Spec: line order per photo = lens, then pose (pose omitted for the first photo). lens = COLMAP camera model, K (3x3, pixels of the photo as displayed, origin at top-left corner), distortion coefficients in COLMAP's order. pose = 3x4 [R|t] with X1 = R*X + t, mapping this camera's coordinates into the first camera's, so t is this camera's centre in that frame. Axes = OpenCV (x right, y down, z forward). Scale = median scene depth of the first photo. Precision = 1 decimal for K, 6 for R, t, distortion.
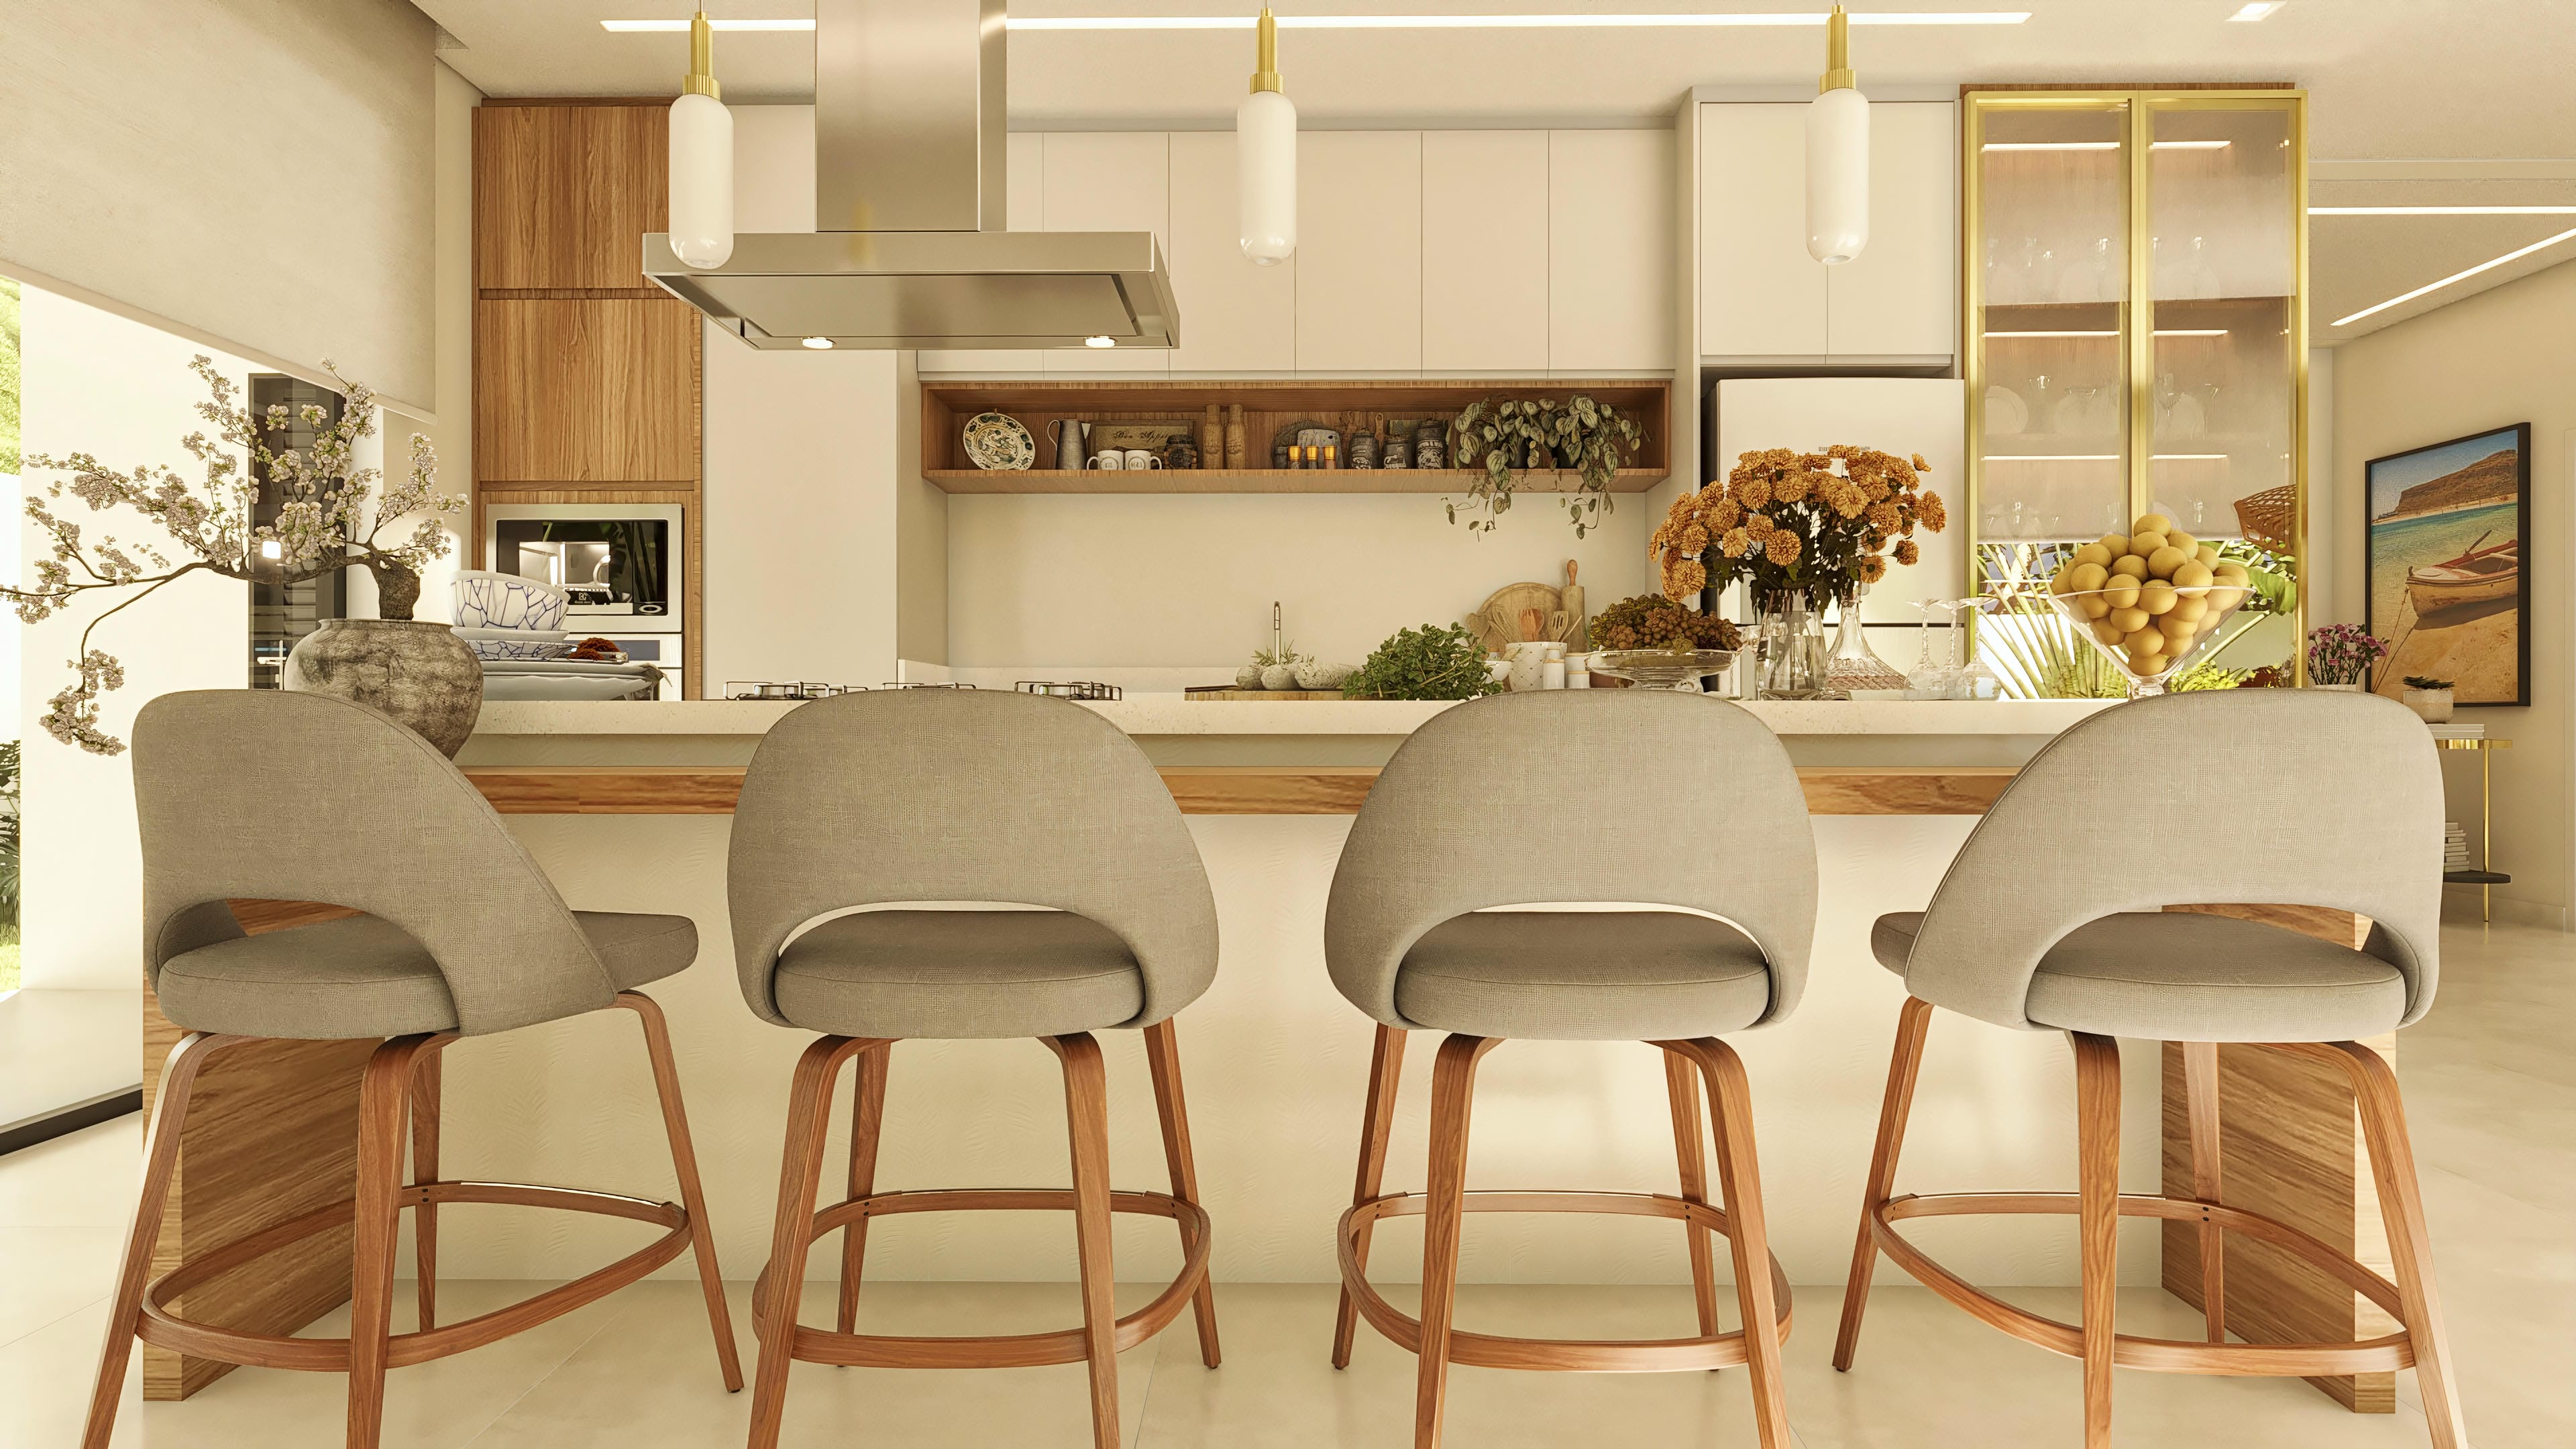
lens RADIAL K [[1471.1, 0, 1269.9], [0, 1471.1, 723.0], [0, 0, 1]] dist [0.015079, -0.004339]
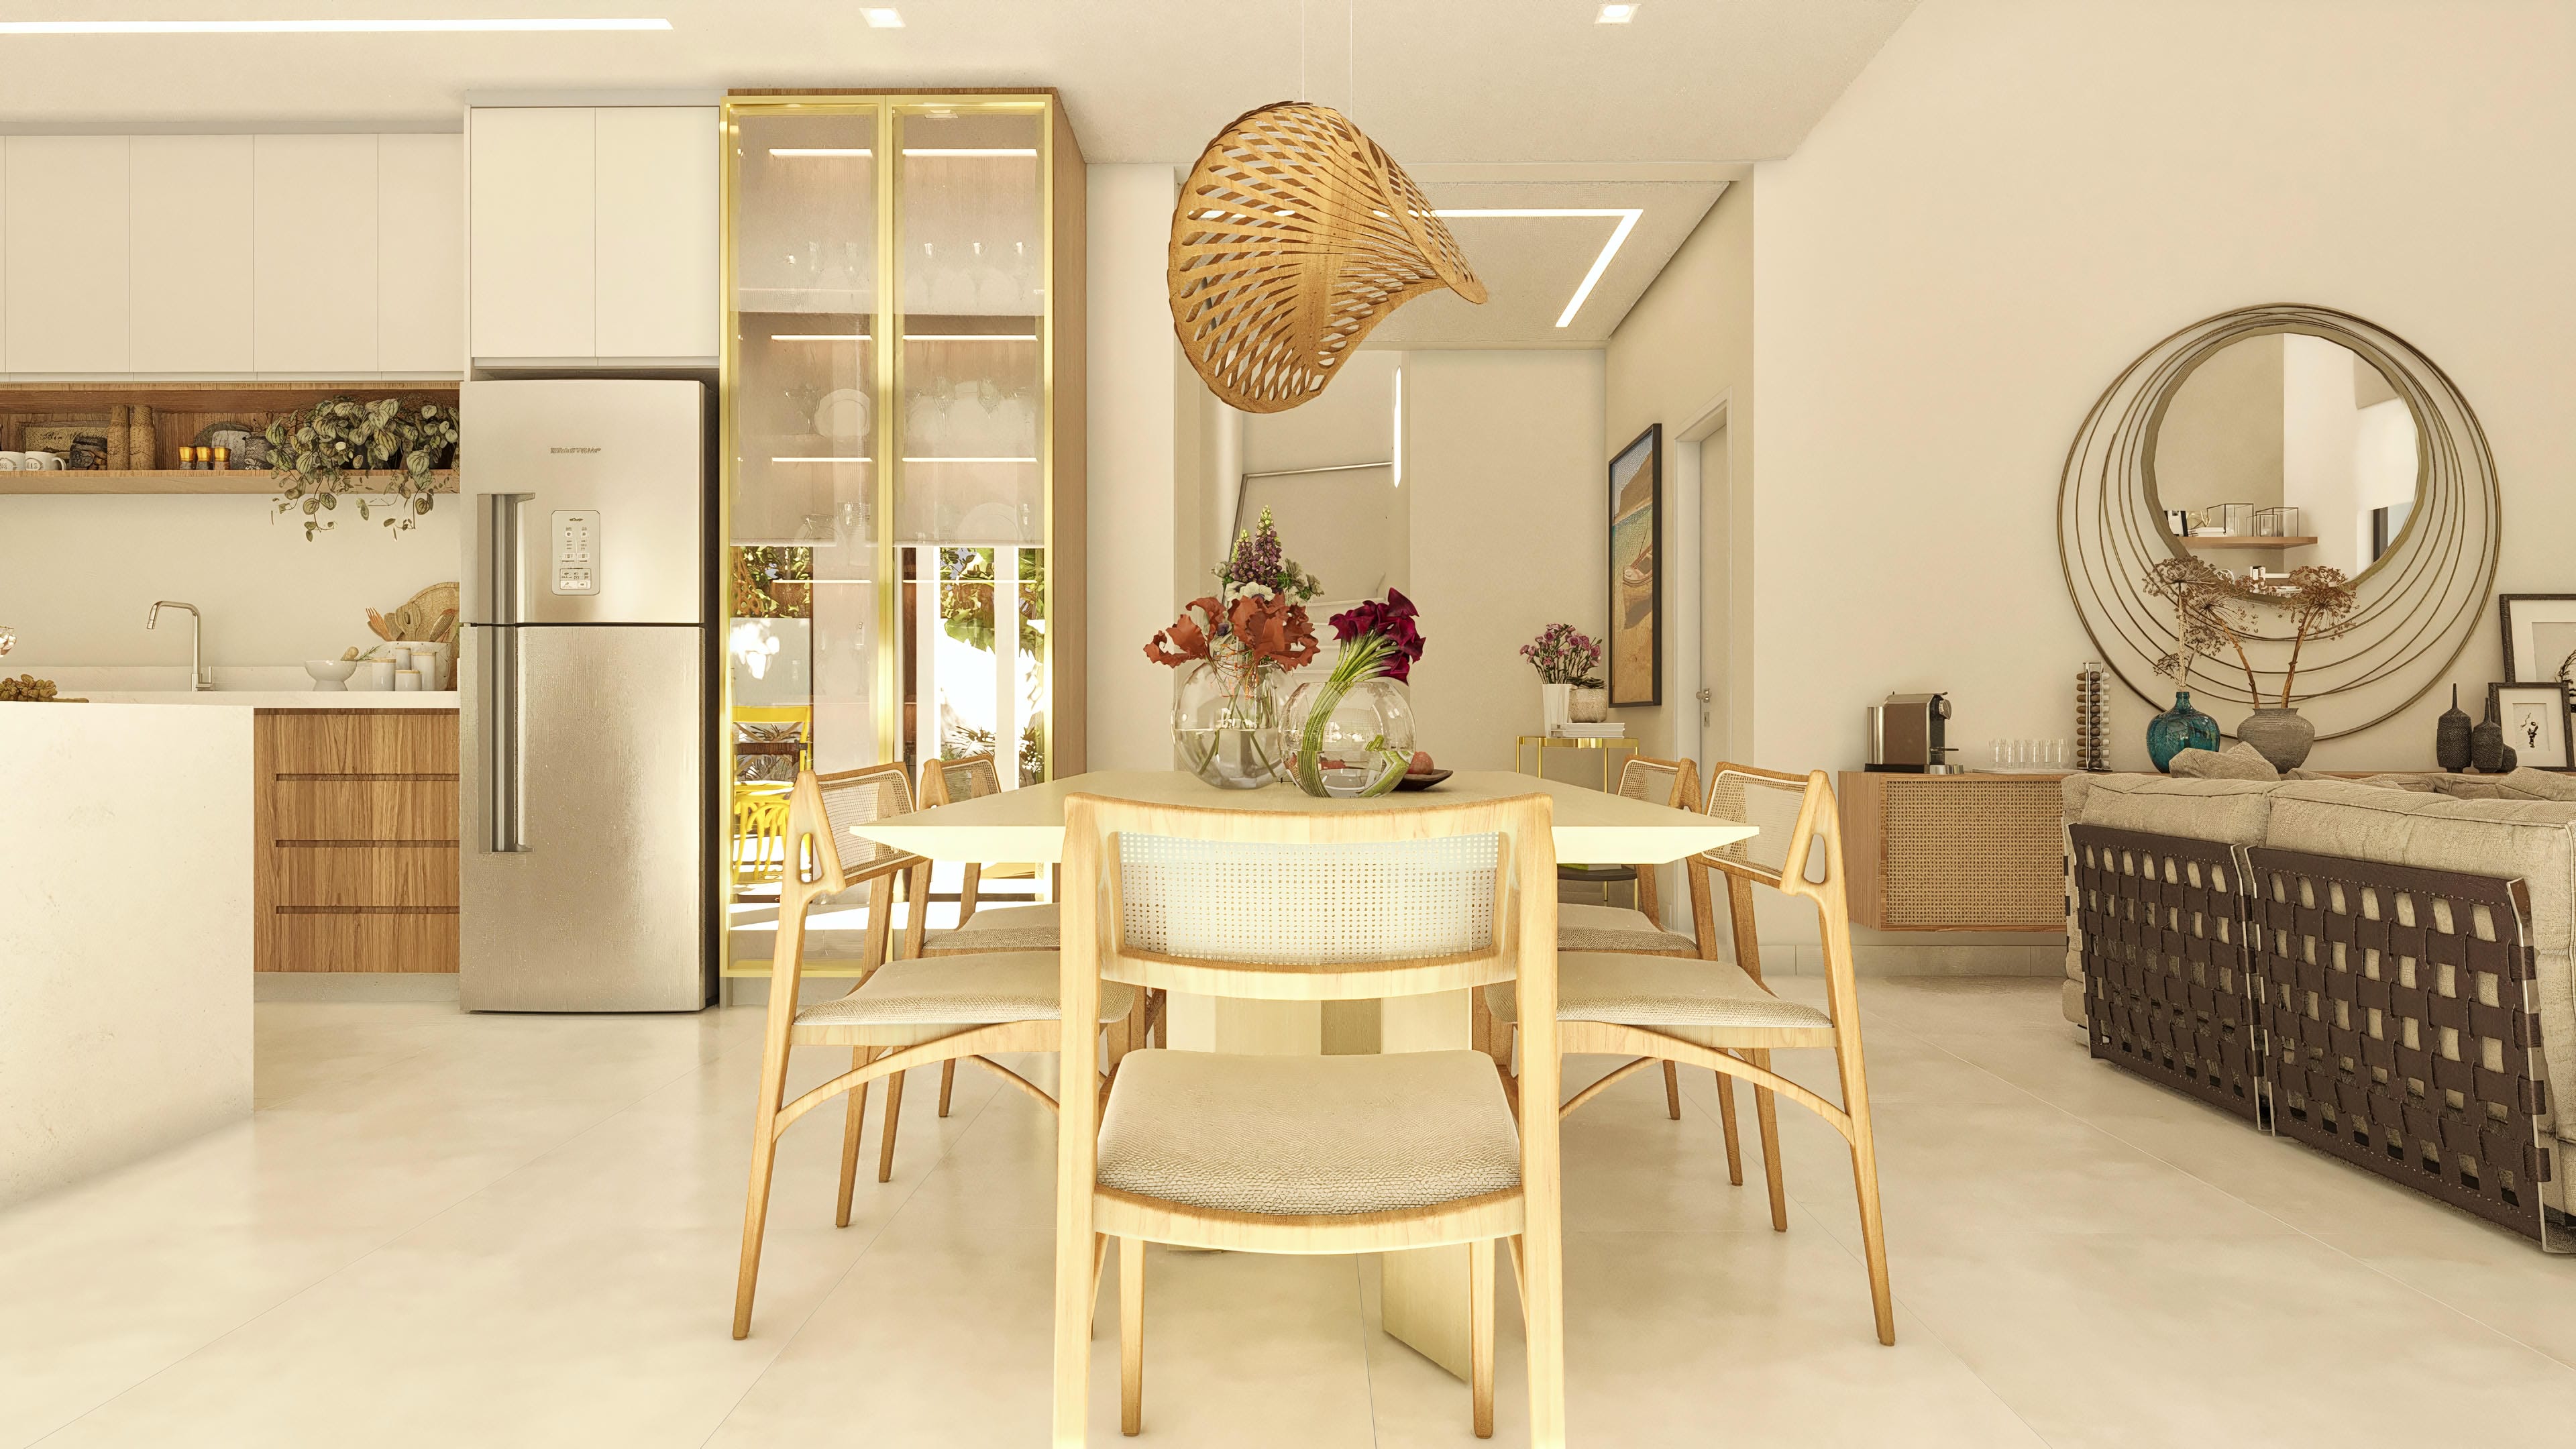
lens RADIAL K [[1471.1, 0, 1282.3], [0, 1471.1, 730.2], [0, 0, 1]] dist [0.015079, -0.004339]
pose [[0.999867, -0.000223, -0.016294, 0.605576], [0.000265, 0.999997, 0.002601, 0.003071], [0.016293, -0.002605, 0.999864, -0.004915]]
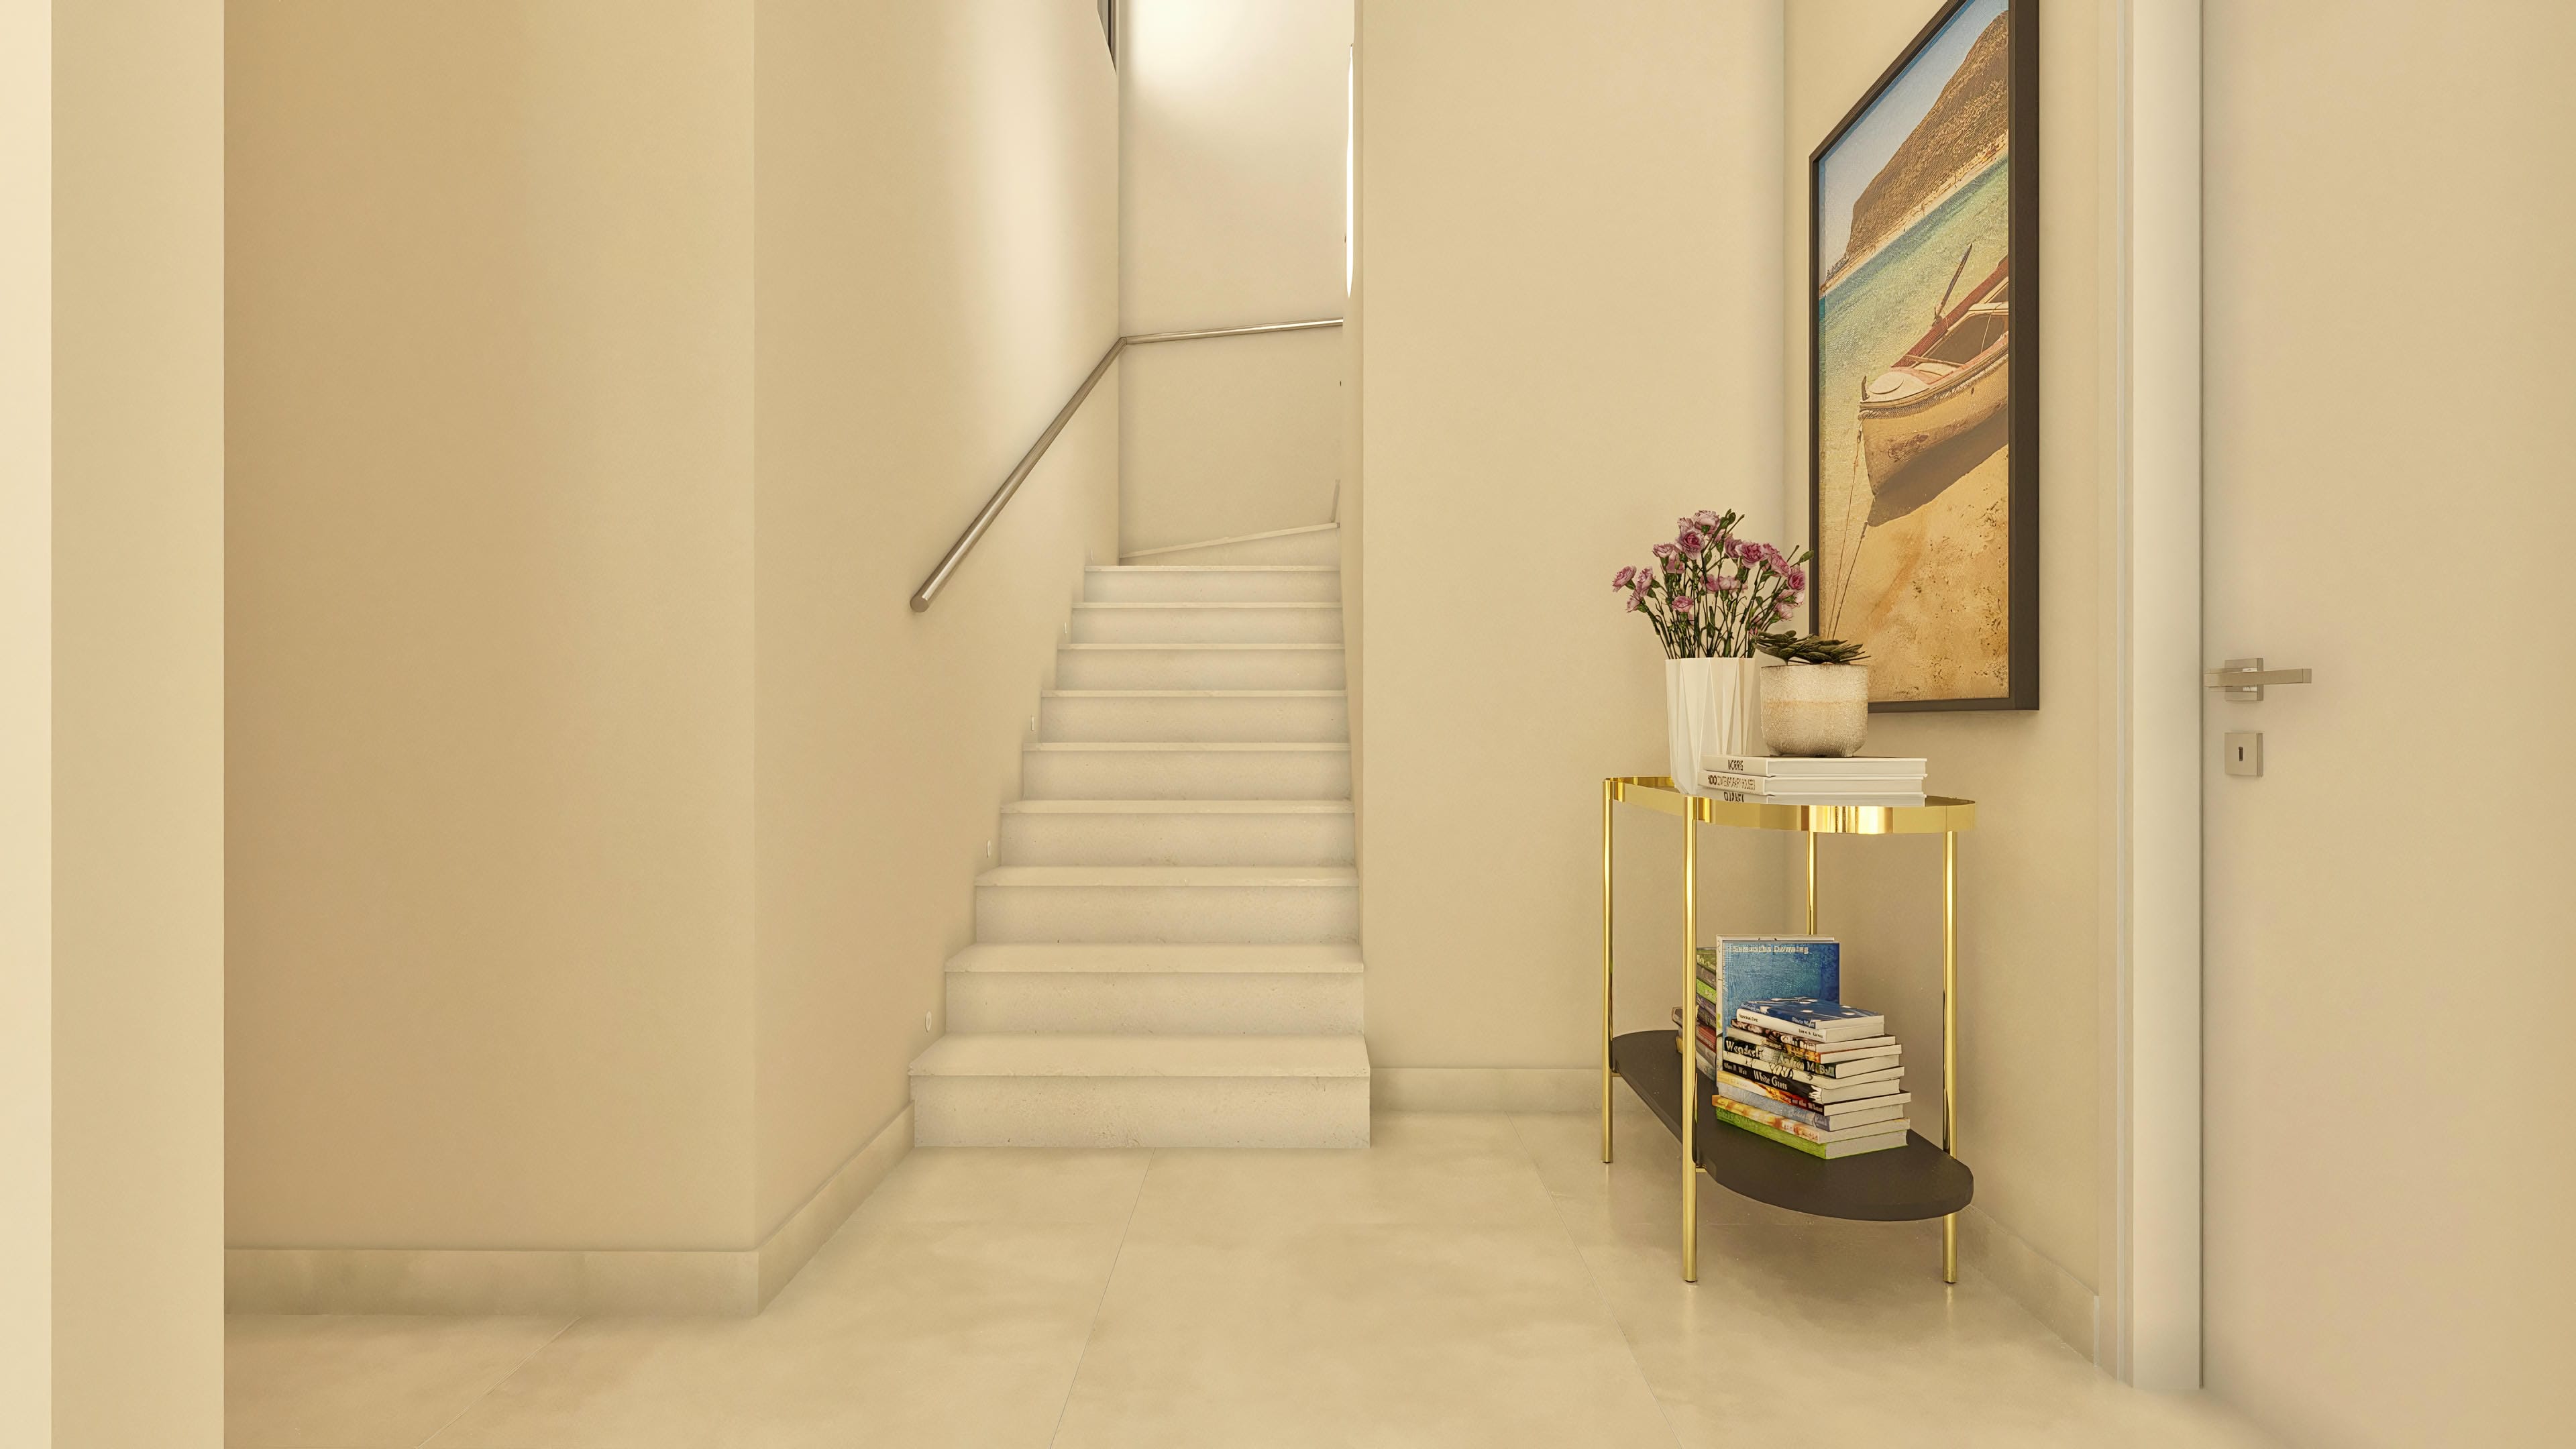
lens RADIAL K [[1471.1, 0, 1285.7], [0, 1471.1, 722.8], [0, 0, 1]] dist [0.015079, -0.004339]
pose [[0.999892, 0.000096, -0.014726, 0.668876], [-0.000162, 0.999990, -0.004479, -0.006466], [0.014726, 0.004480, 0.999882, 0.635204]]
